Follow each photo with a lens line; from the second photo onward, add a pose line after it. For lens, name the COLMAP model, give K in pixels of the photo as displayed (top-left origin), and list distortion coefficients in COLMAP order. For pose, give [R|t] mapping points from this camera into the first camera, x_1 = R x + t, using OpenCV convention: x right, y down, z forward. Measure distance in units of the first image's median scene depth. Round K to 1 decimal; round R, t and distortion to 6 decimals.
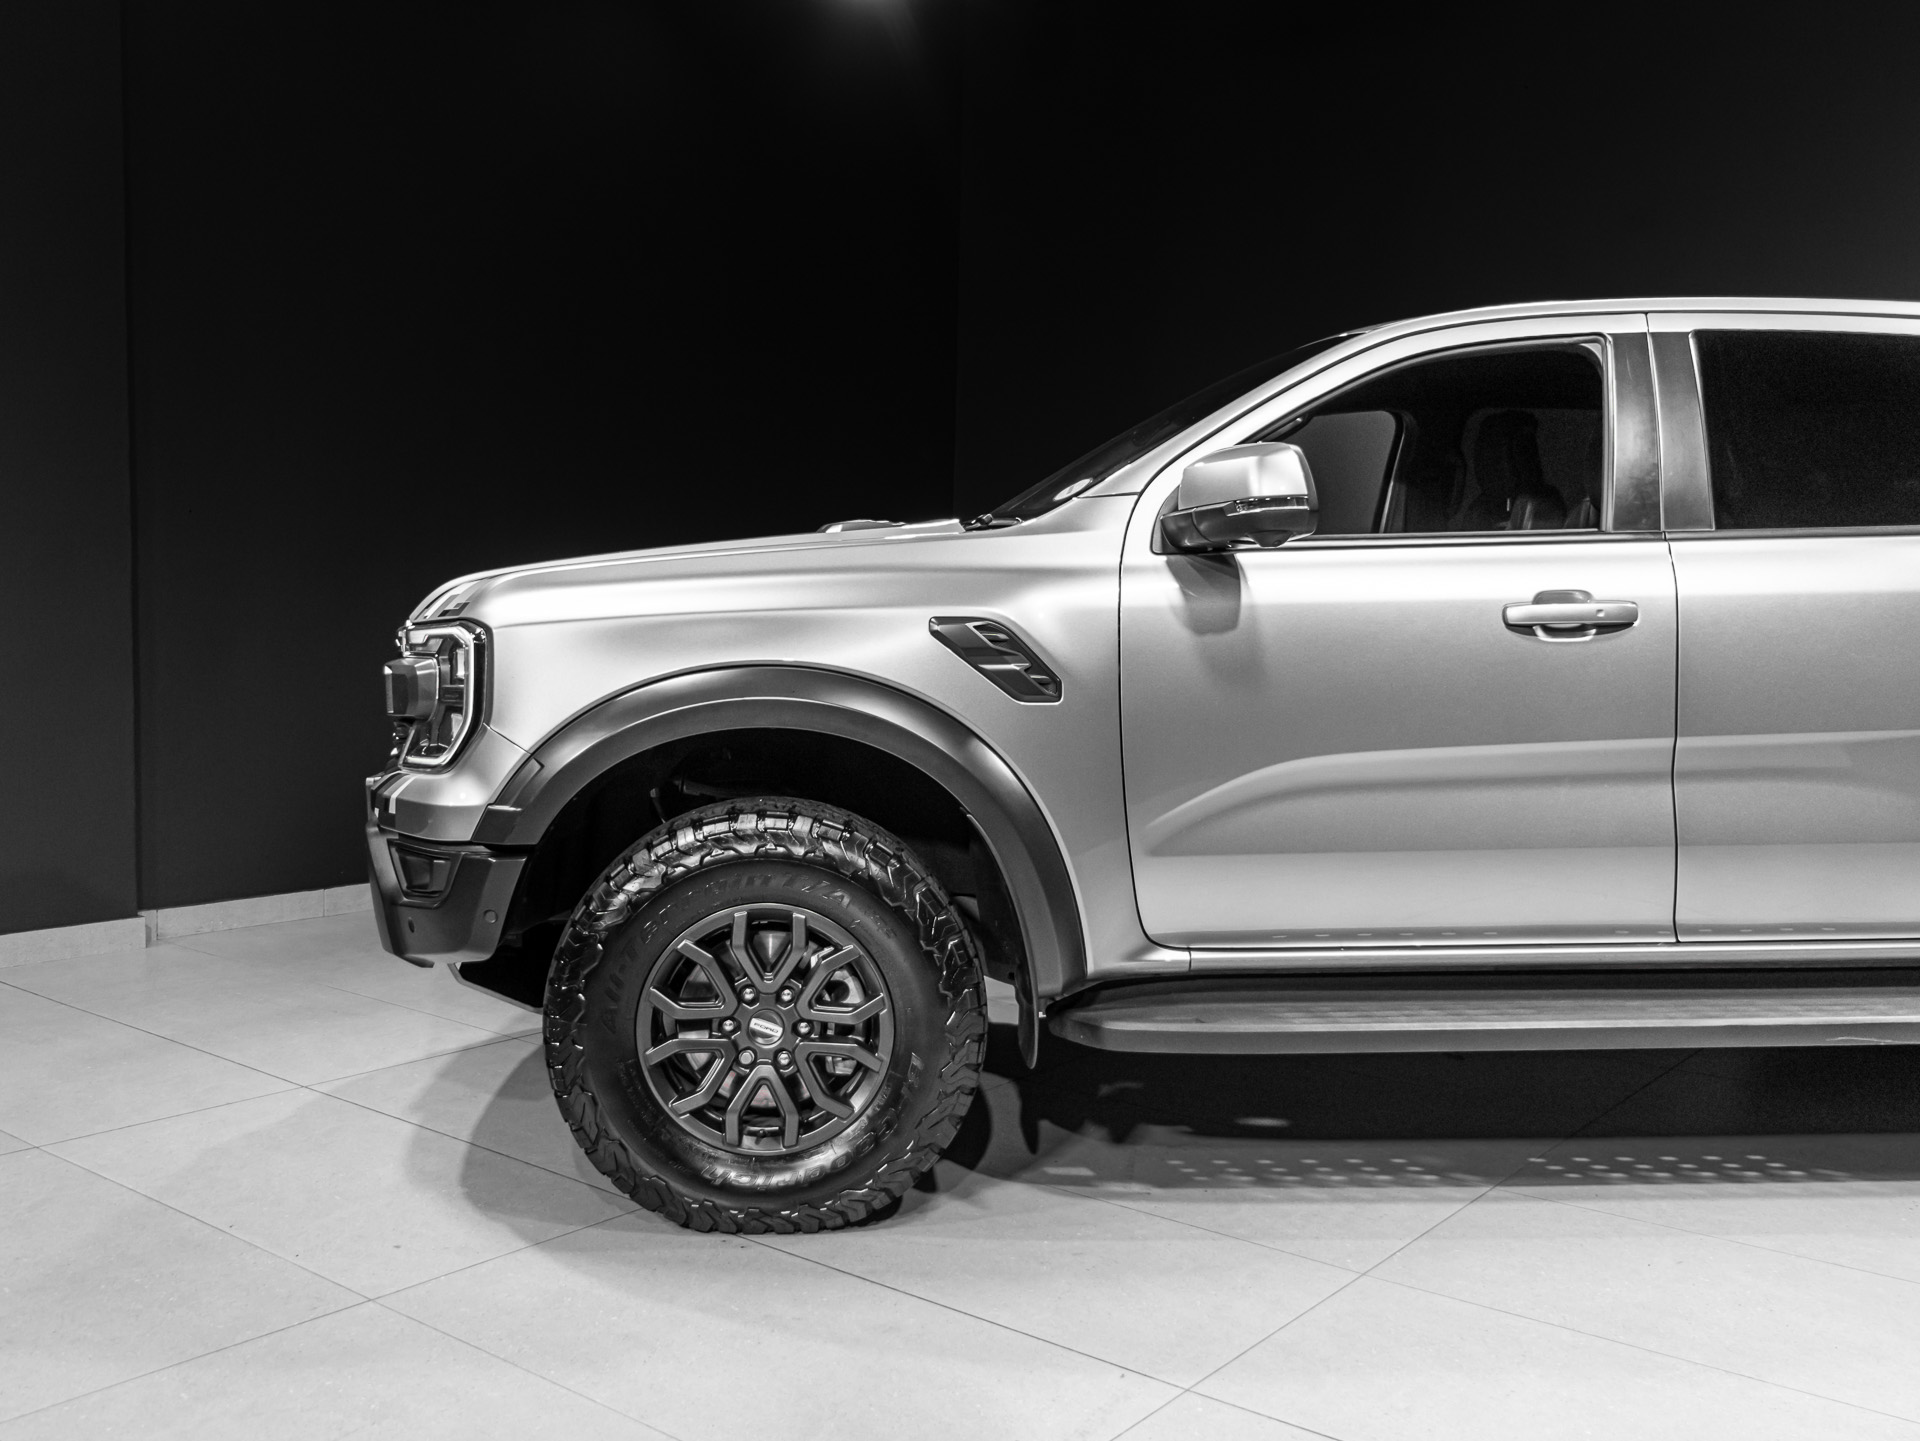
lens RADIAL K [[1750.1, 0, 960.2], [0, 1750.1, 733.3], [0, 0, 1]] dist [-0.001104, 0.010142]
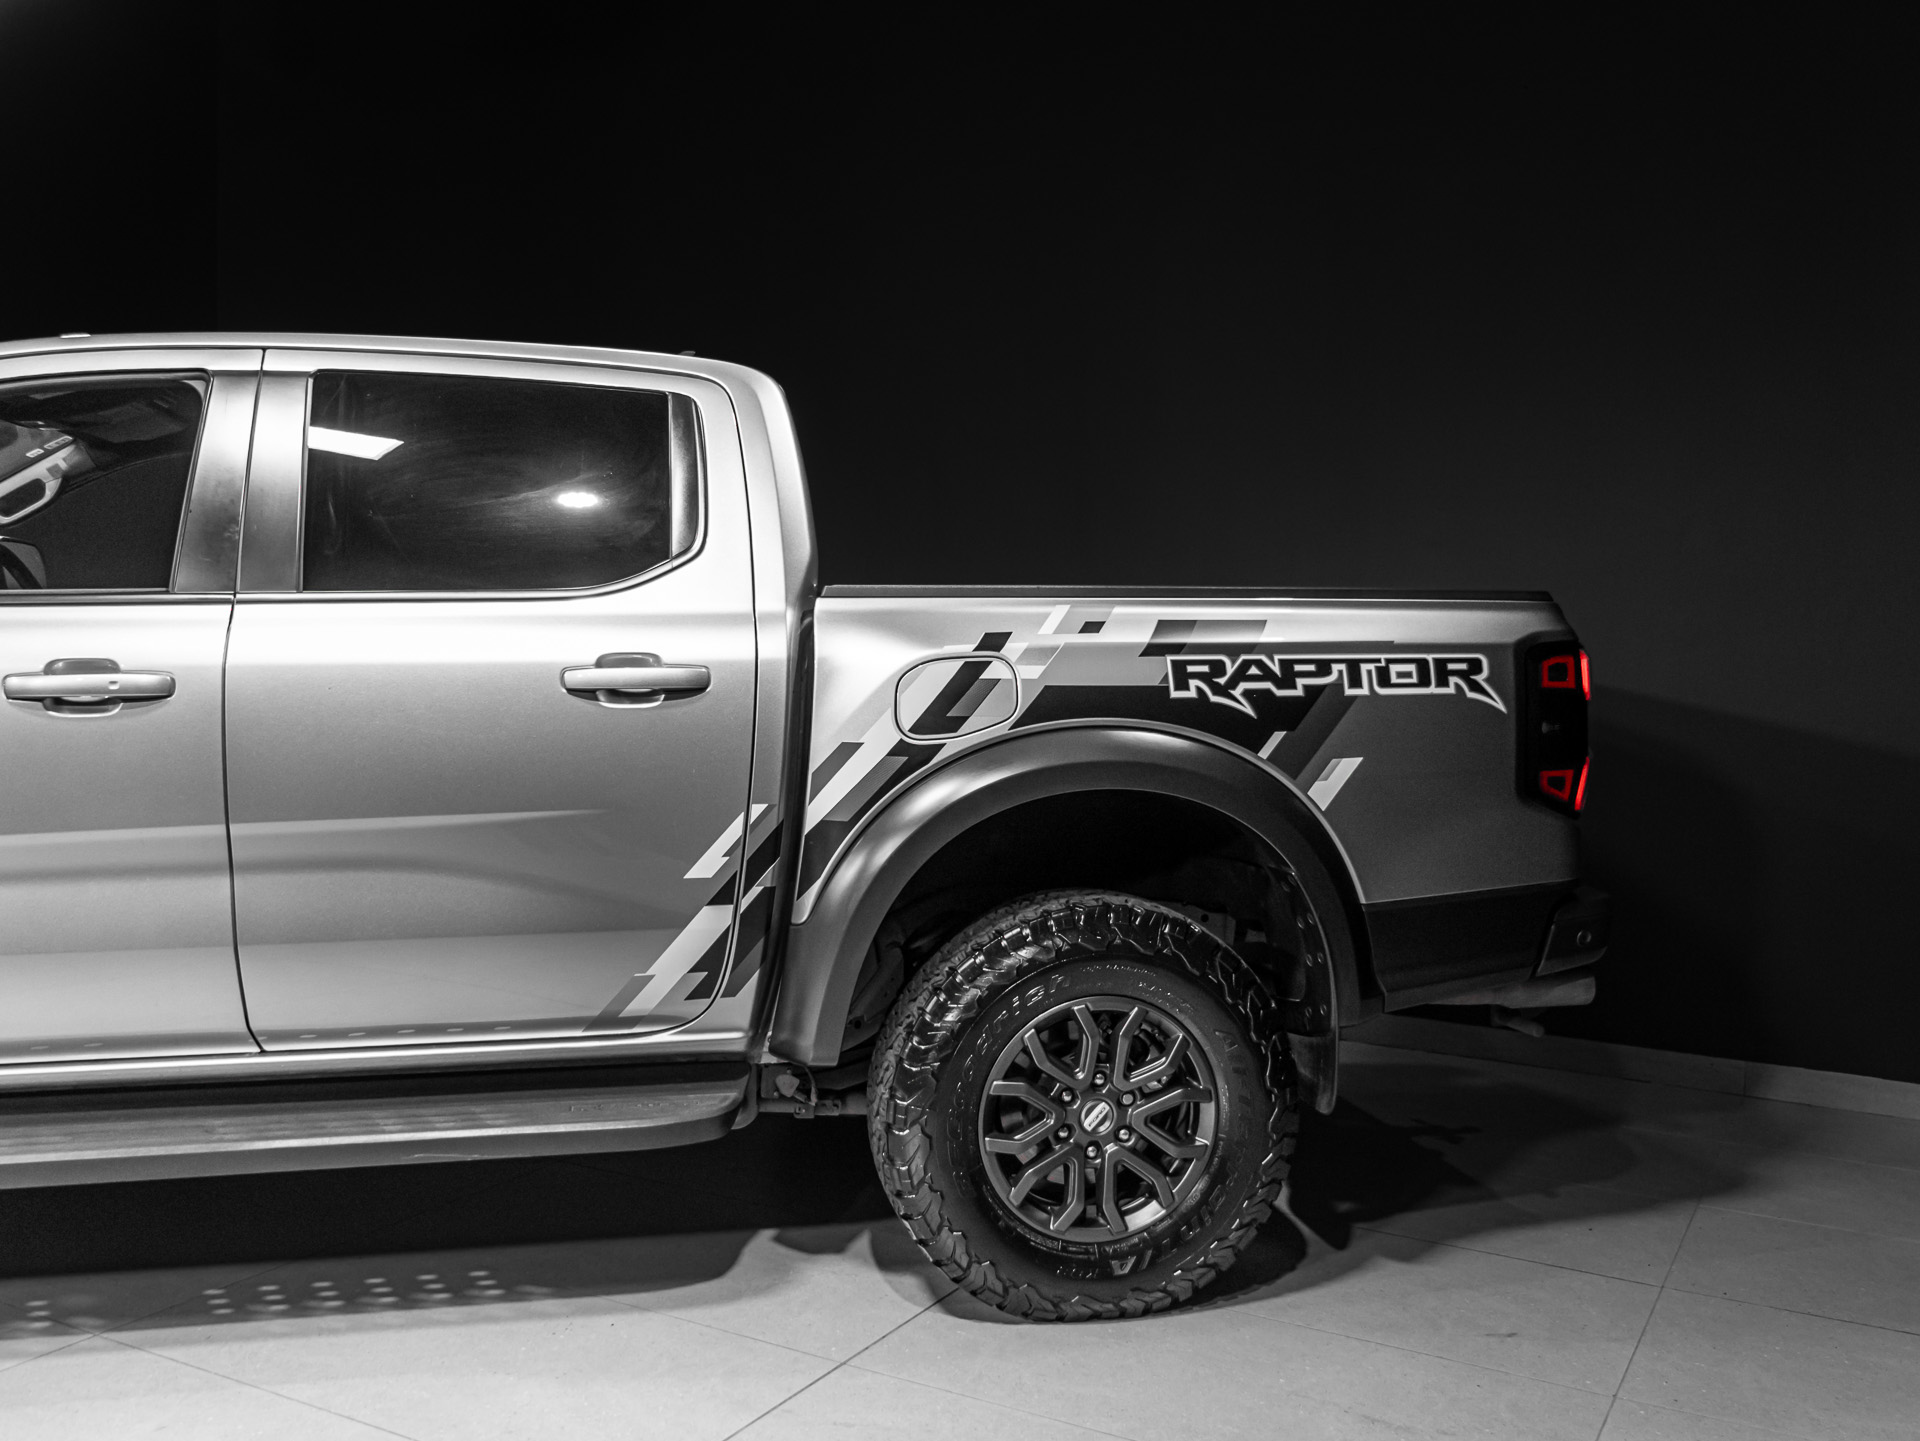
lens RADIAL K [[1756.9, 0, 959.9], [0, 1756.9, 731.8], [0, 0, 1]] dist [0.014163, 0.002101]
pose [[0.987510, -0.004120, 0.157502, 0.643608], [0.006394, 0.999883, -0.013930, -0.030315], [-0.157426, 0.014763, 0.987420, 0.055869]]
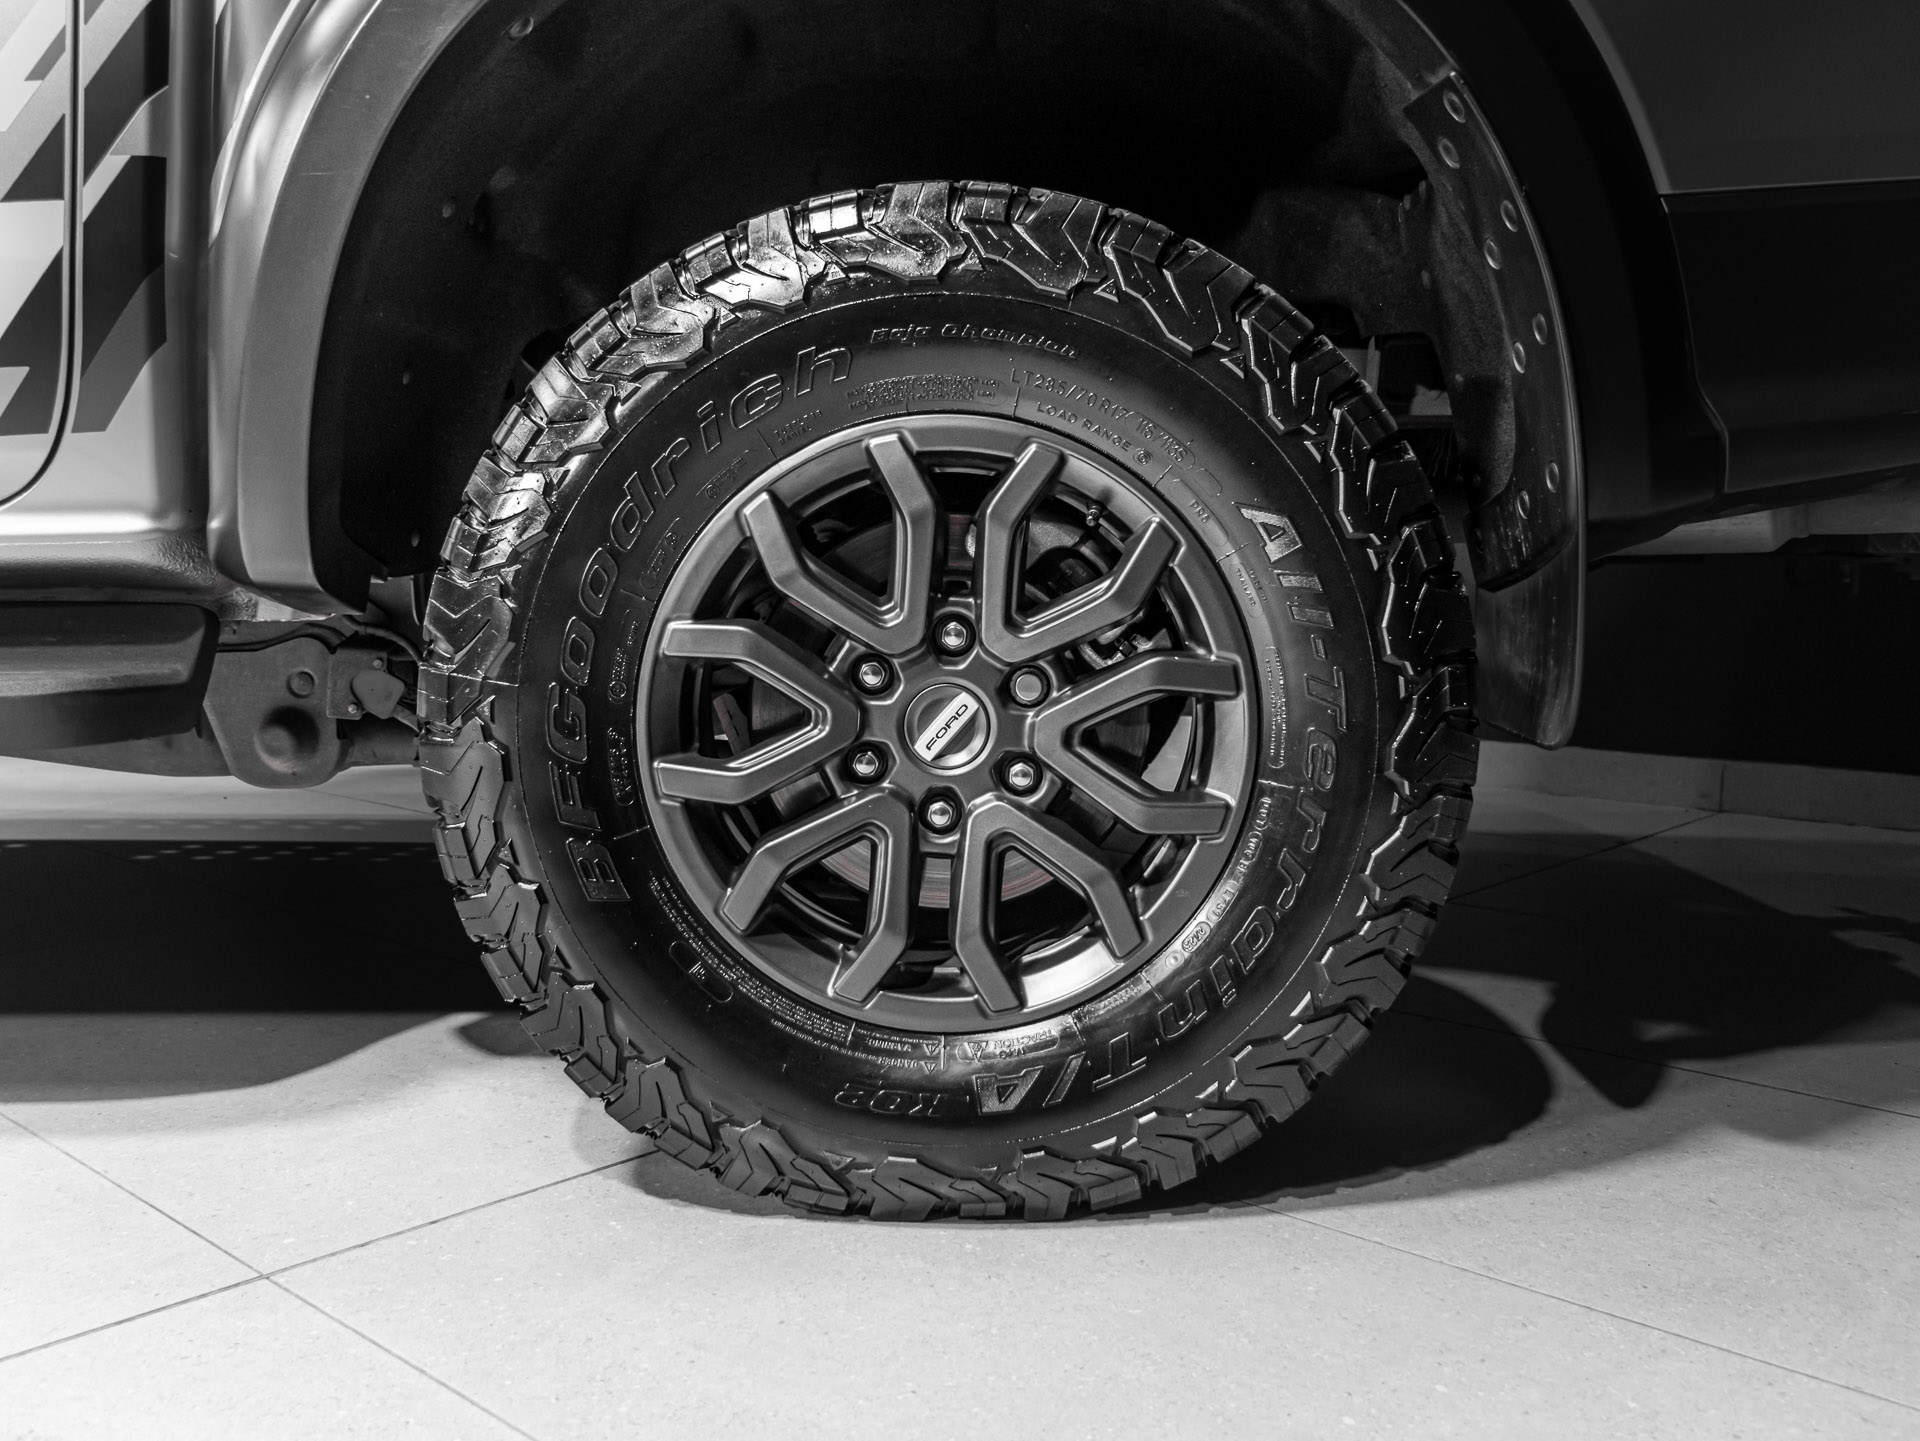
lens RADIAL K [[1750.1, 0, 960.2], [0, 1750.1, 733.3], [0, 0, 1]] dist [-0.001104, 0.010142]
pose [[0.997043, -0.007111, -0.076516, 0.912320], [0.009781, 0.999354, 0.034577, 0.163585], [0.076221, -0.035223, 0.996469, 0.634677]]
